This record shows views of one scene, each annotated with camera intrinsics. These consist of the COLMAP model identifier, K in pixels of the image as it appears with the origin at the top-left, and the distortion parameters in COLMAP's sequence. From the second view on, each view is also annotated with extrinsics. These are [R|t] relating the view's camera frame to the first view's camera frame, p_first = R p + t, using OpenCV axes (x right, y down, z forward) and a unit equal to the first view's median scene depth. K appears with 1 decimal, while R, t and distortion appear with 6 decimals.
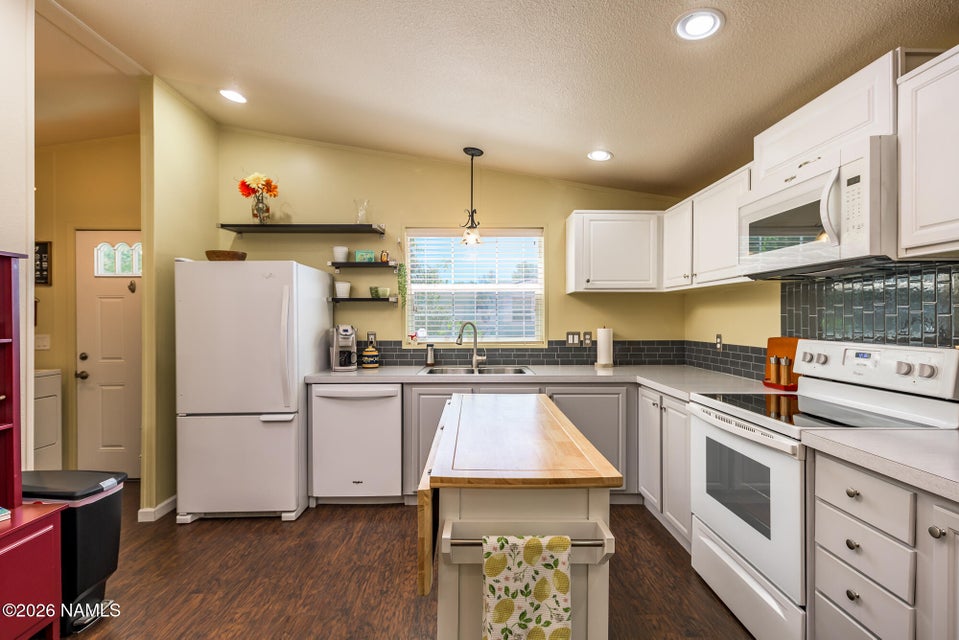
lens RADIAL K [[438.1, 0, 483.0], [0, 438.1, 317.6], [0, 0, 1]] dist [0.016902, -0.000635]
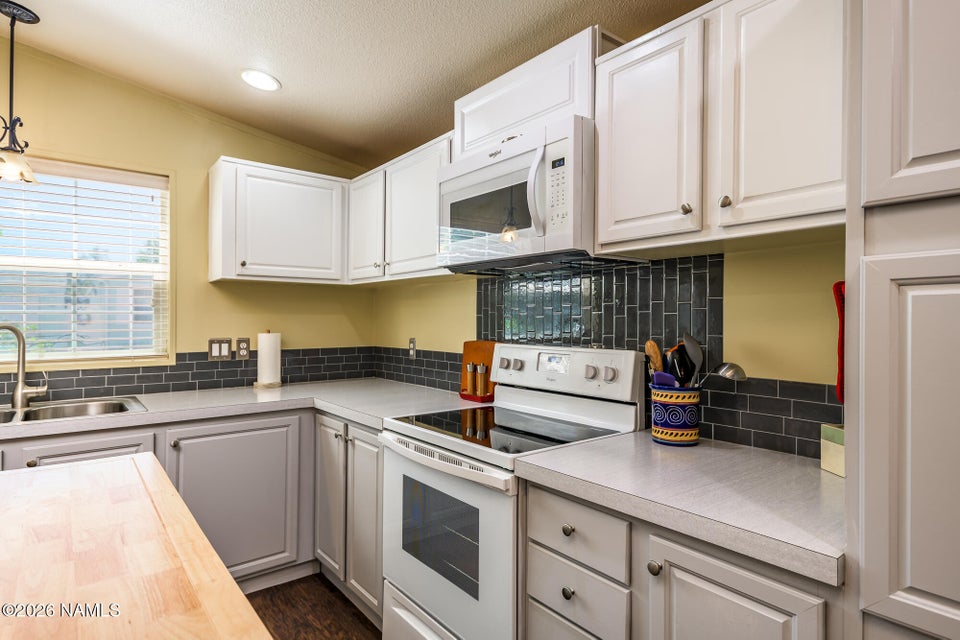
lens RADIAL K [[520.4, 0, 492.1], [0, 520.4, 315.1], [0, 0, 1]] dist [0.002107, 0.000390]
pose [[0.787142, 0.007525, 0.616726, 0.047151], [-0.003972, 0.999967, -0.007133, 0.000207], [-0.616760, 0.003165, 0.787145, 0.129872]]
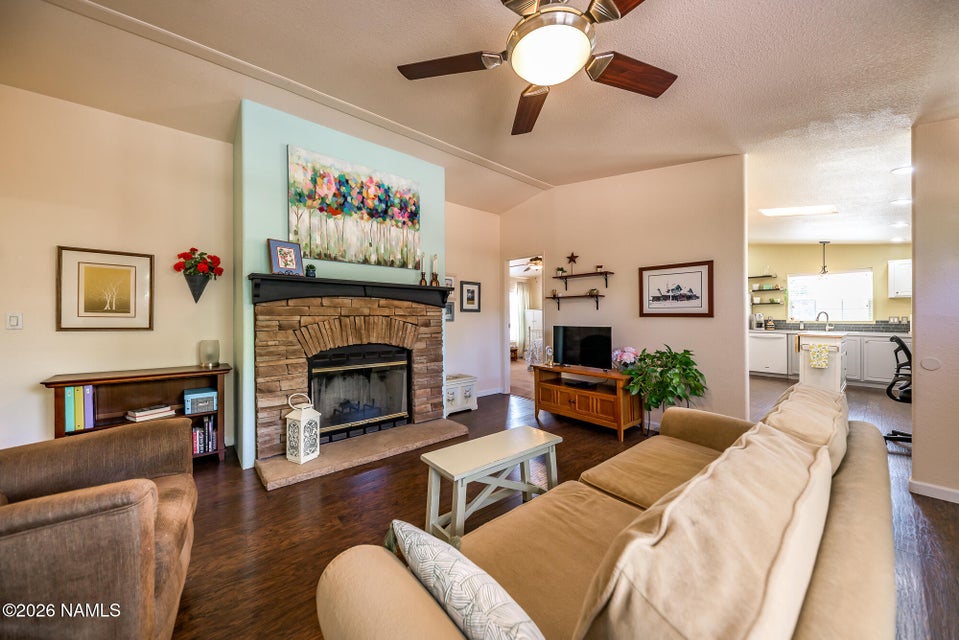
lens RADIAL K [[345.0, 0, 483.4], [0, 345.0, 320.4], [0, 0, 1]] dist [0.000482, -0.003019]
pose [[0.637754, 0.007605, -0.770203, 0.246448], [-0.000766, 0.999957, 0.009239, 0.043271], [0.770240, -0.005303, 0.637732, -1.711367]]
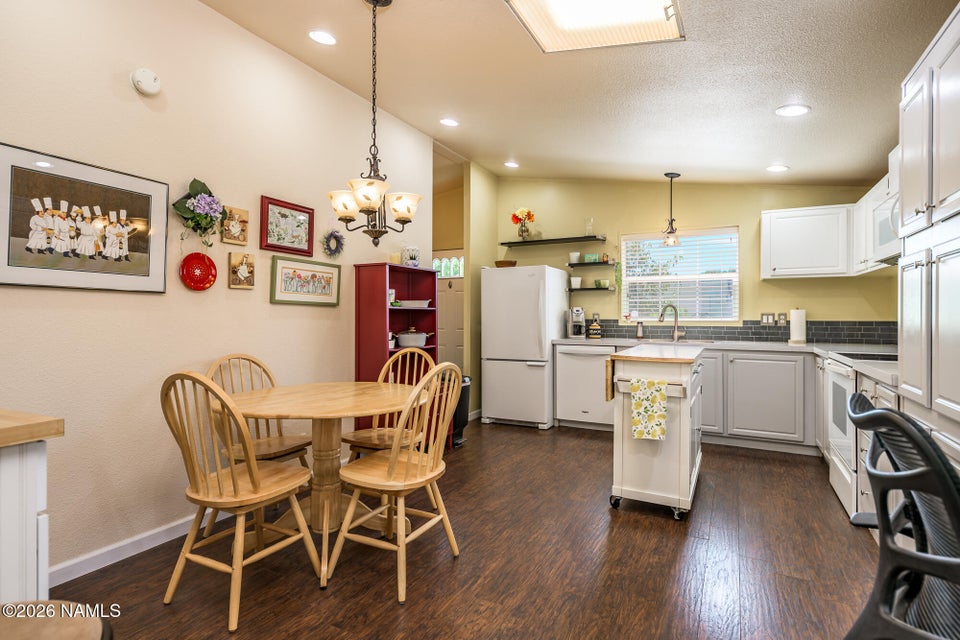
lens RADIAL K [[493.3, 0, 480.0], [0, 493.3, 320.0], [0, 0, 1]] dist [0.001511, 0.000181]
pose [[0.878289, 0.007029, -0.478079, 0.182571], [-0.001312, 0.999924, 0.012291, 0.040618], [0.478129, -0.010168, 0.878231, -0.585380]]
